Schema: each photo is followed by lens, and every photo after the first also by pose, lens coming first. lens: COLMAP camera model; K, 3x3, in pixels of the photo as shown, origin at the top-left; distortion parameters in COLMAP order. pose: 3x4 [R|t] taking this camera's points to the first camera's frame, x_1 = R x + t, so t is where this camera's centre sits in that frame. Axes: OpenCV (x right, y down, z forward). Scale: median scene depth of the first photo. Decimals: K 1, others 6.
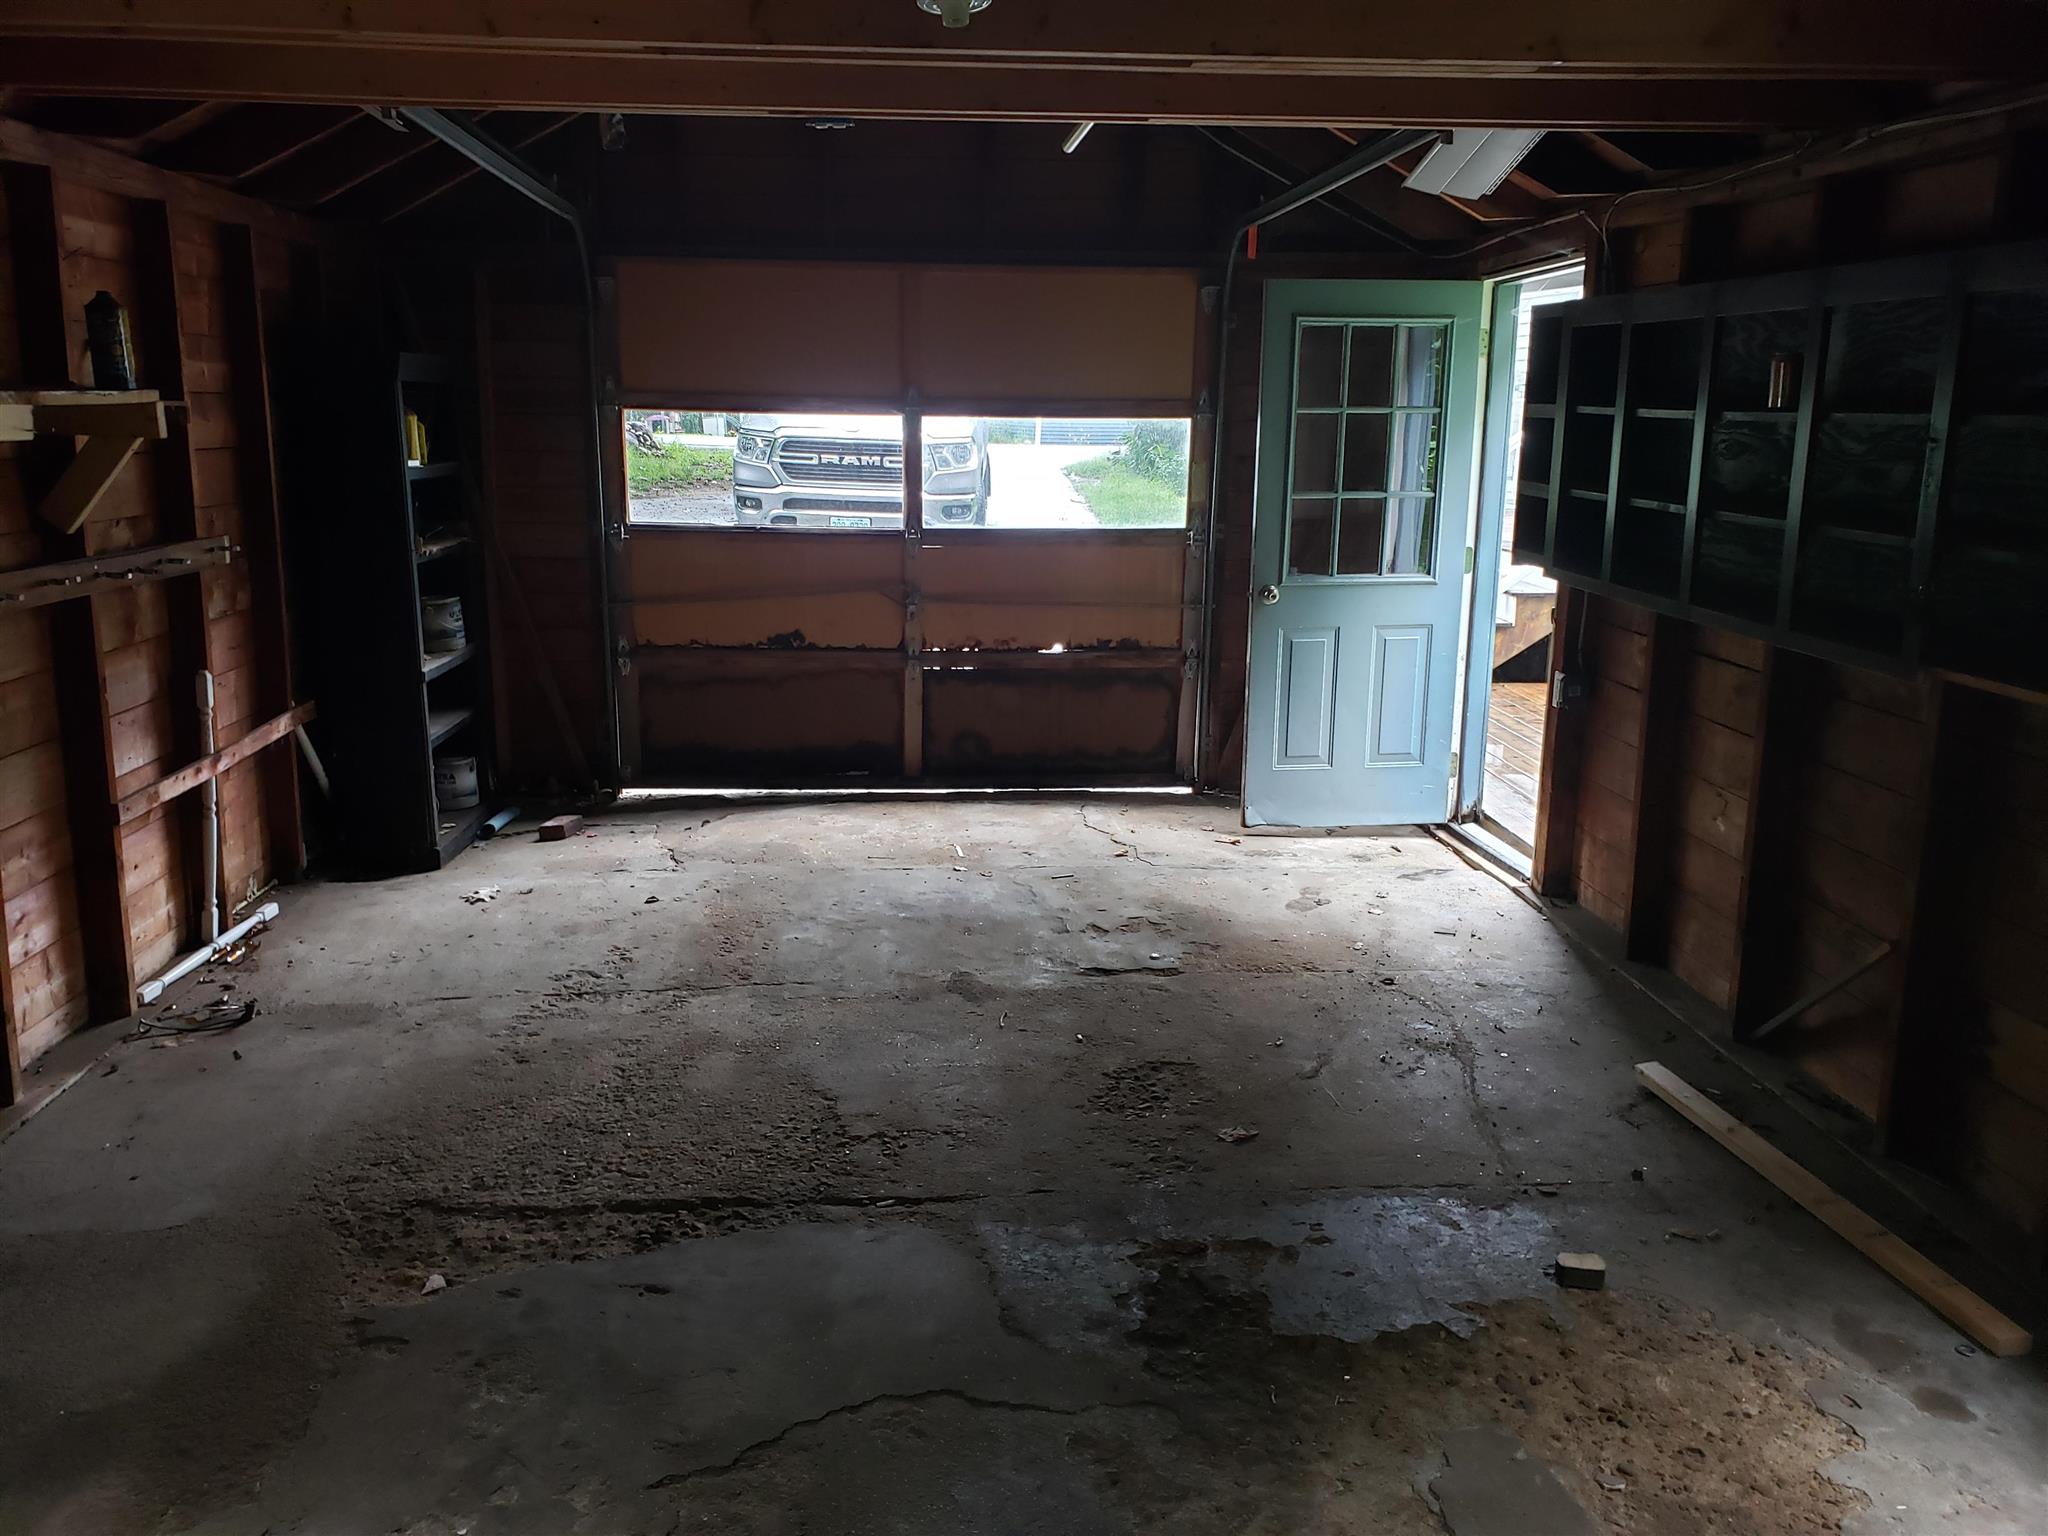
lens RADIAL K [[1614.7, 0, 1008.9], [0, 1614.7, 767.6], [0, 0, 1]] dist [0.007345, 0.003061]
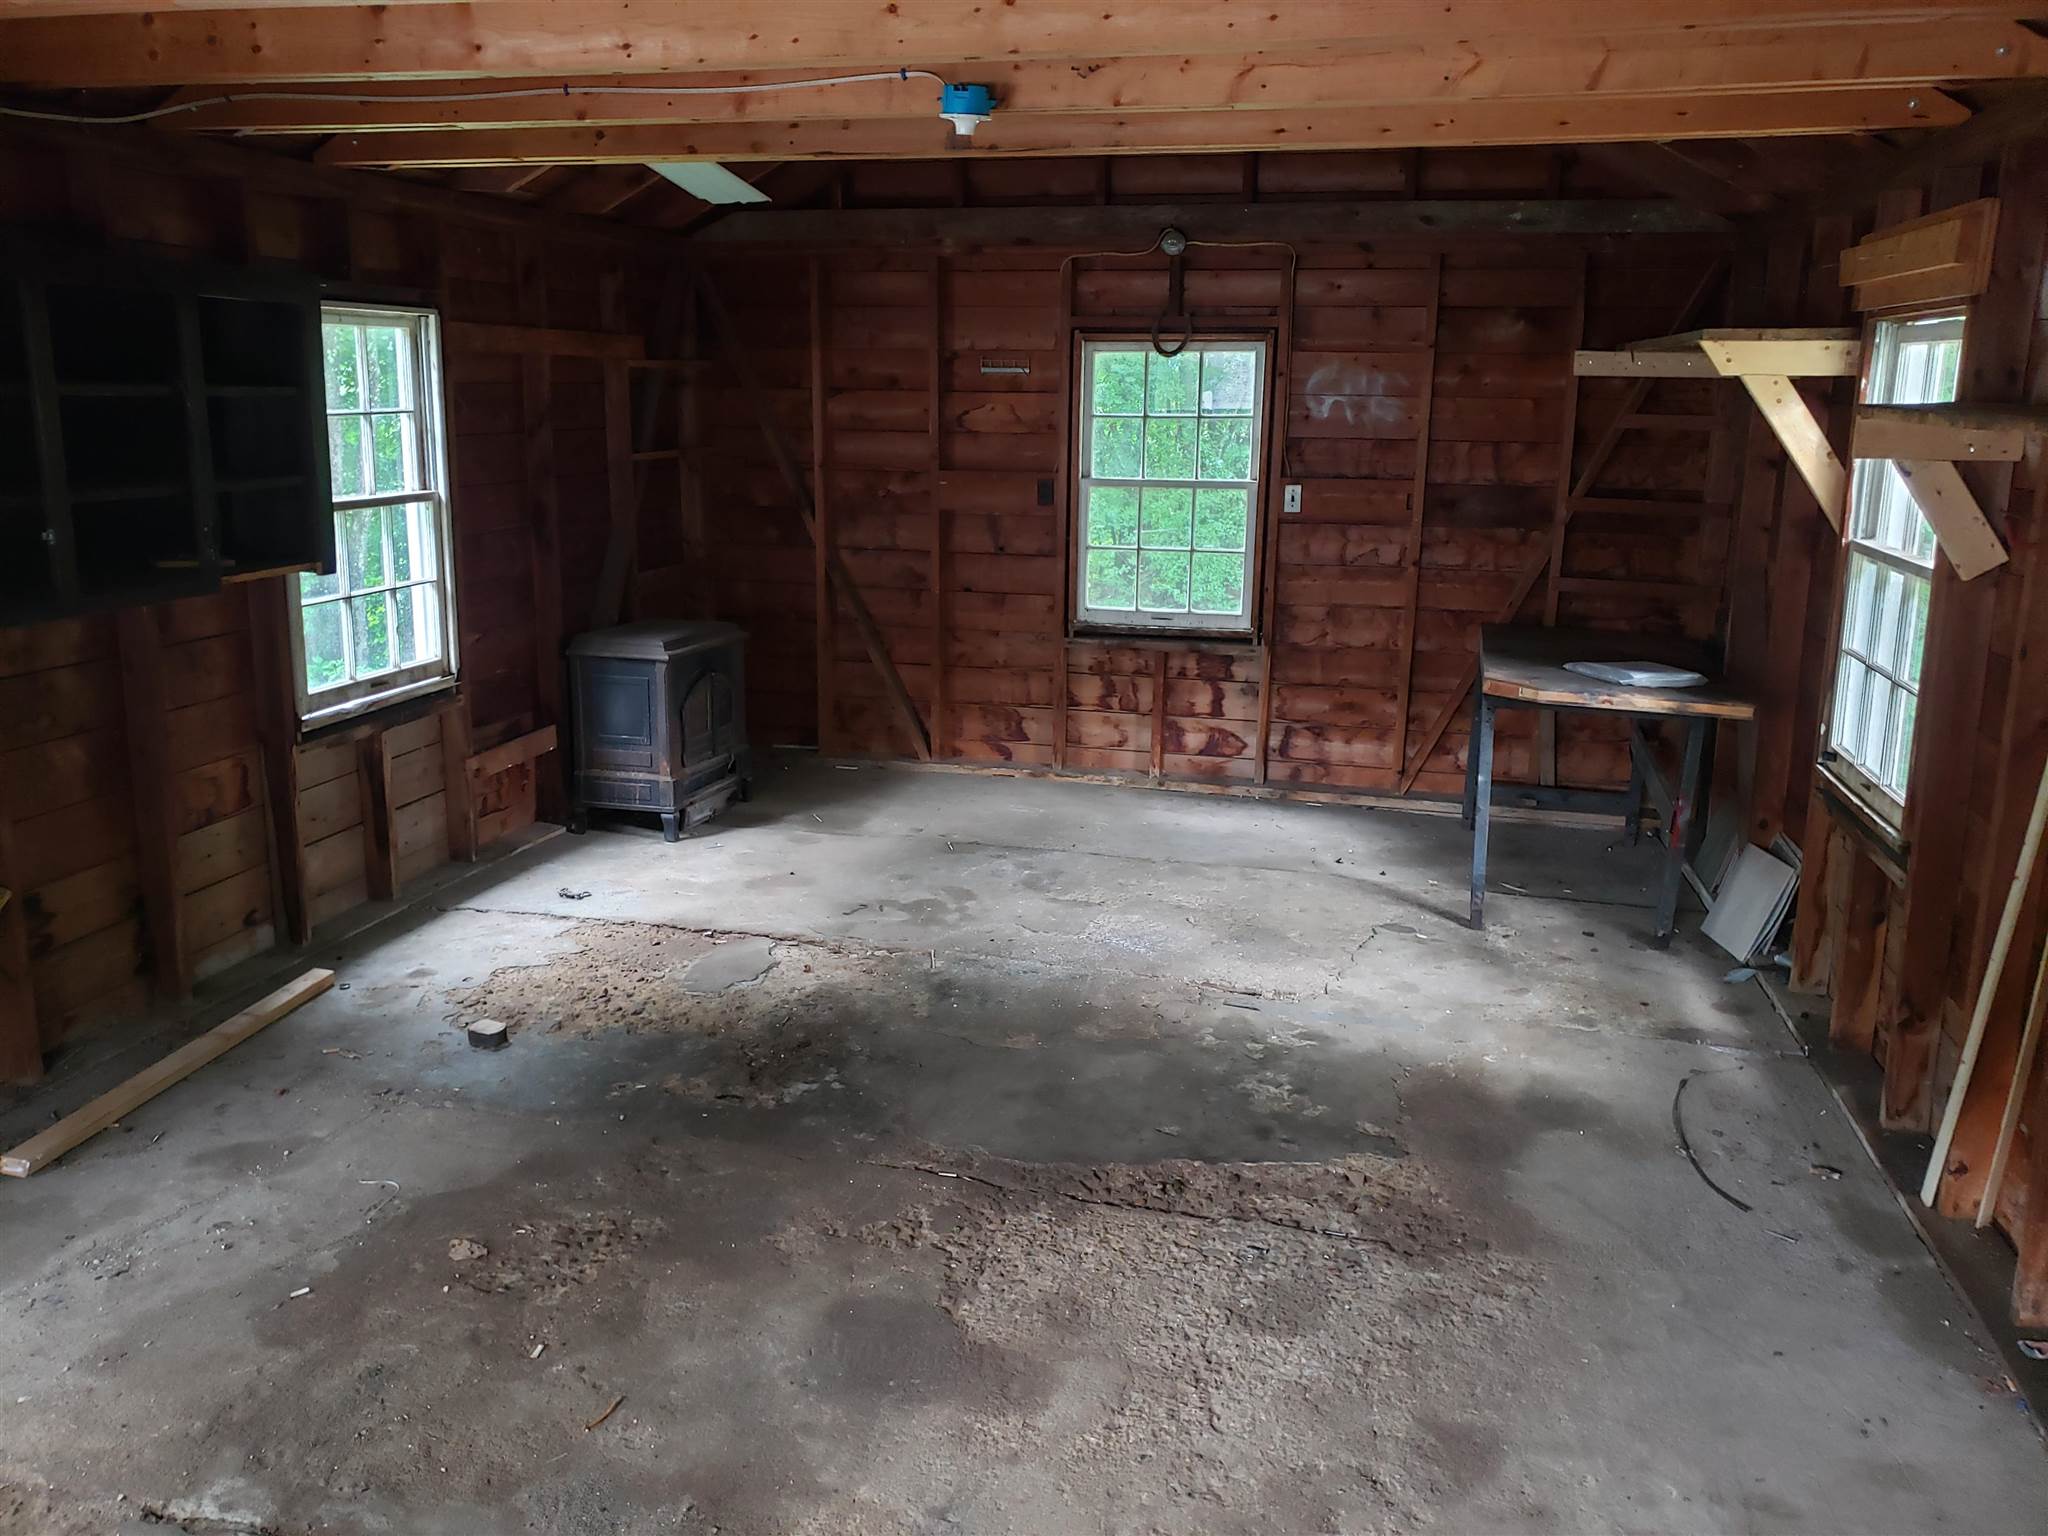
lens RADIAL K [[1614.7, 0, 1008.9], [0, 1614.7, 767.6], [0, 0, 1]] dist [0.007345, 0.003061]
pose [[-0.945497, -0.102947, 0.308931, -0.414103], [0.049084, 0.892815, 0.447741, -0.432417], [-0.321912, 0.438501, -0.839101, 1.768460]]
